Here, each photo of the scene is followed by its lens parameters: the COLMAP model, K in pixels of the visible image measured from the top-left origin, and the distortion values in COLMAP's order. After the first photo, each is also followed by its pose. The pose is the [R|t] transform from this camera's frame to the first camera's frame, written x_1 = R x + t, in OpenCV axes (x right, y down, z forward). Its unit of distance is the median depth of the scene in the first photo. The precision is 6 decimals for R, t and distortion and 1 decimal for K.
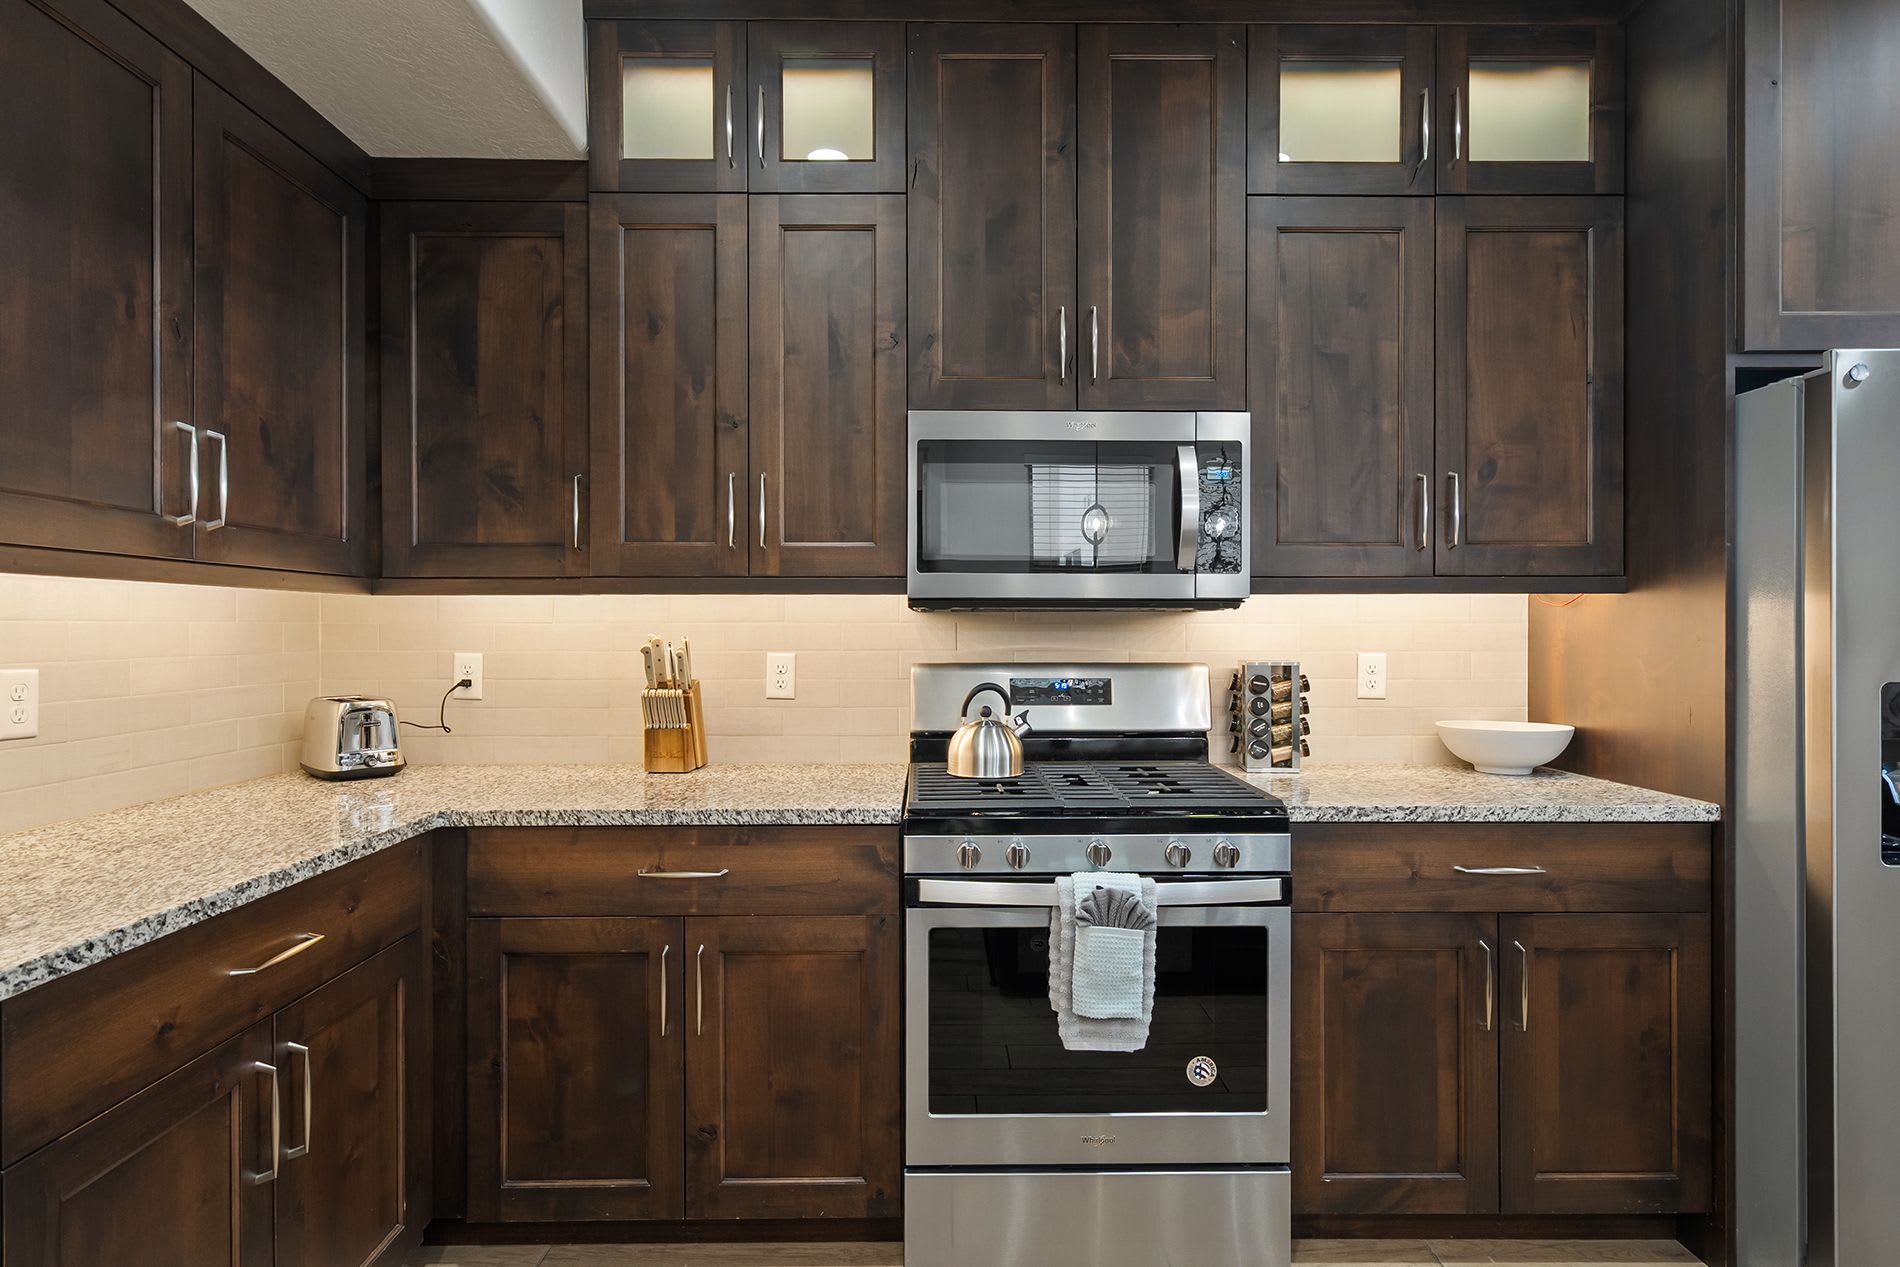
lens RADIAL K [[1066.4, 0, 945.4], [0, 1066.4, 626.9], [0, 0, 1]] dist [0.005739, 0.001592]
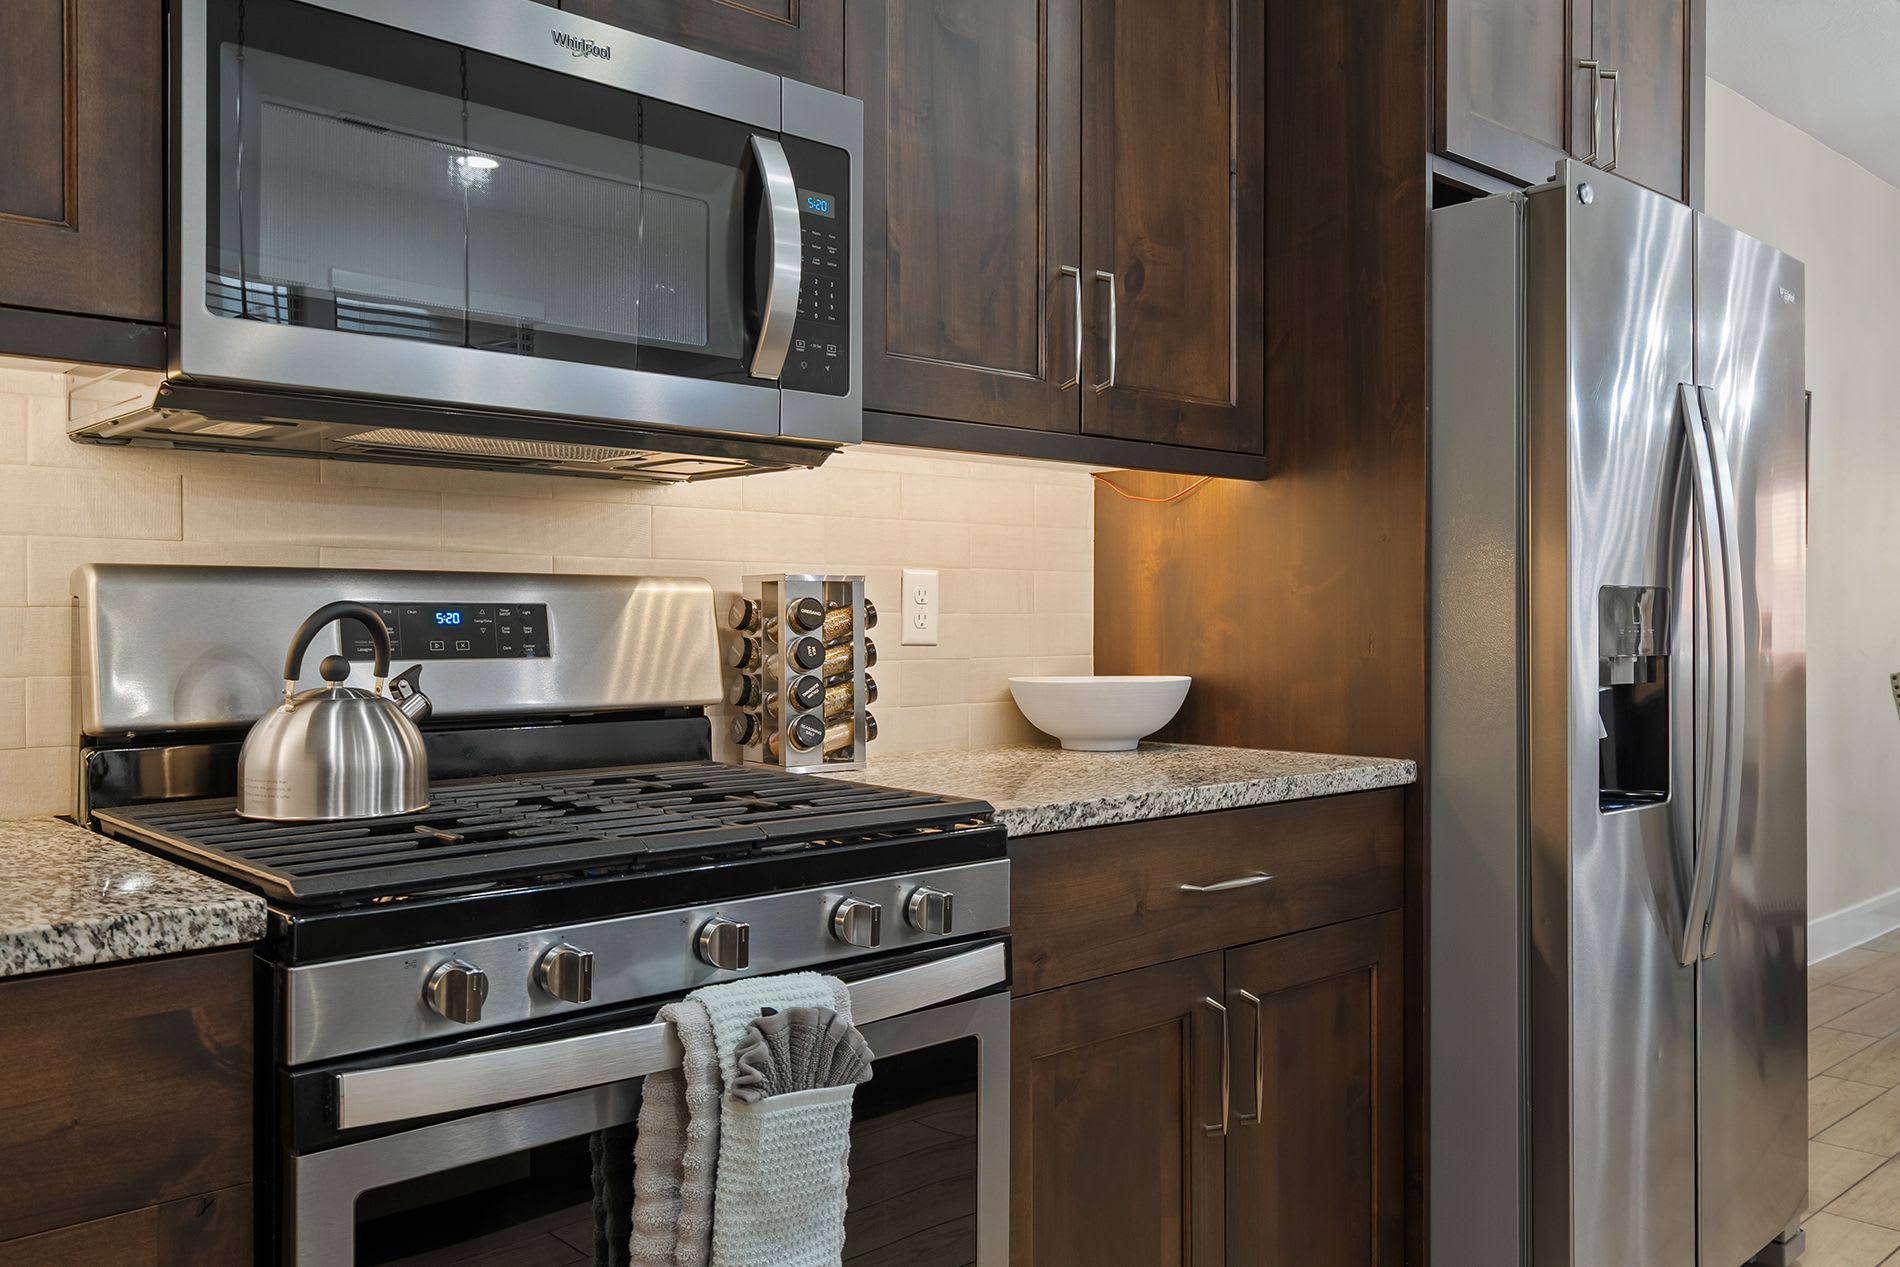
lens RADIAL K [[1566.8, 0, 953.5], [0, 1566.8, 631.8], [0, 0, 1]] dist [0.012238, -0.006312]
pose [[0.723613, -0.000962, 0.690205, -0.232014], [0.001683, 0.999999, -0.000371, 0.069155], [-0.690204, 0.001431, 0.723614, 0.390671]]
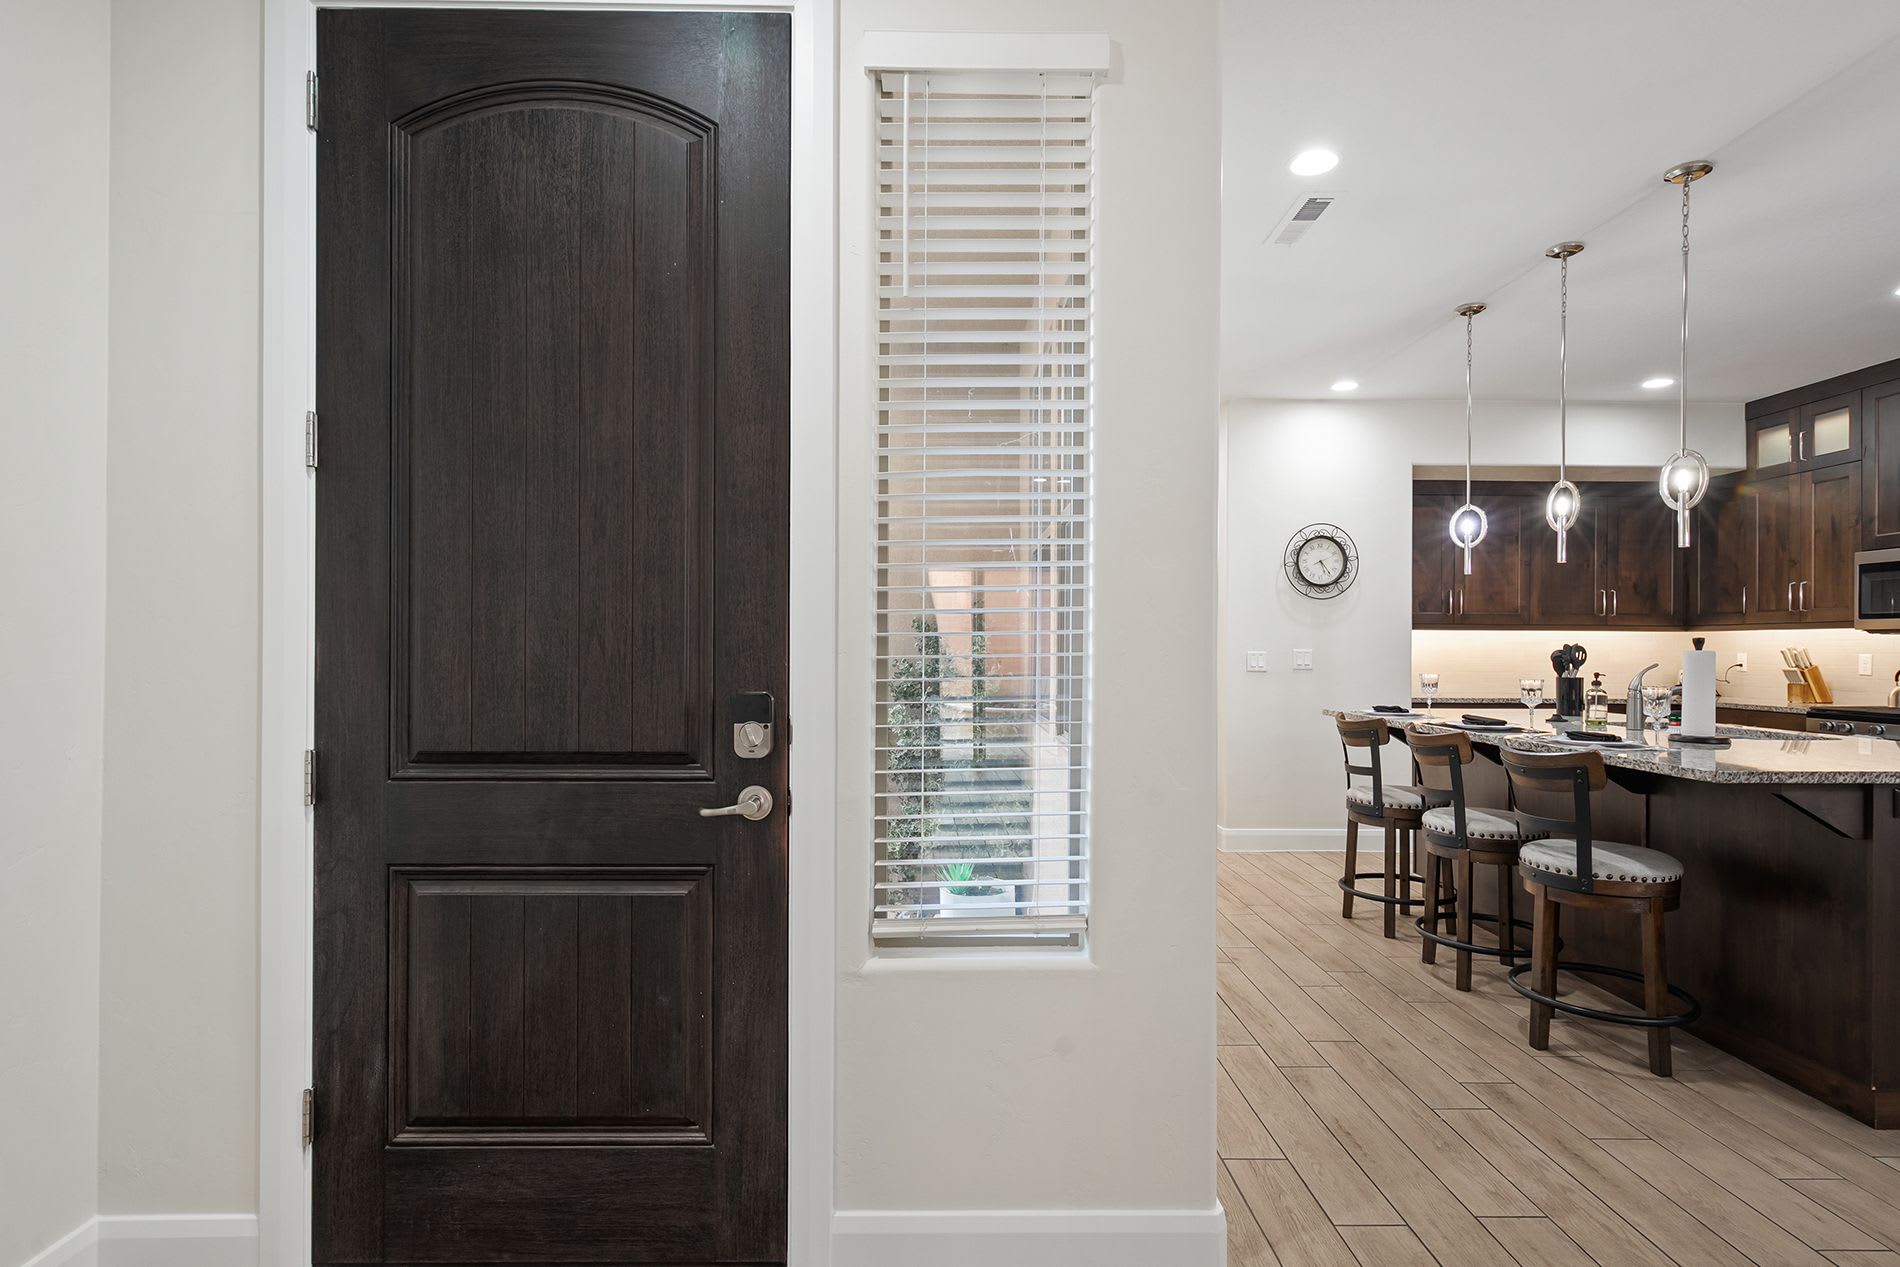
lens RADIAL K [[896.5, 0, 988.2], [0, 896.5, 648.3], [0, 0, 1]] dist [-0.000394, -0.000231]
pose [[0.008028, 0.000674, -0.999968, 2.061880], [-0.001869, 0.999998, 0.000659, 0.016796], [0.999966, 0.001864, 0.008029, -1.017381]]
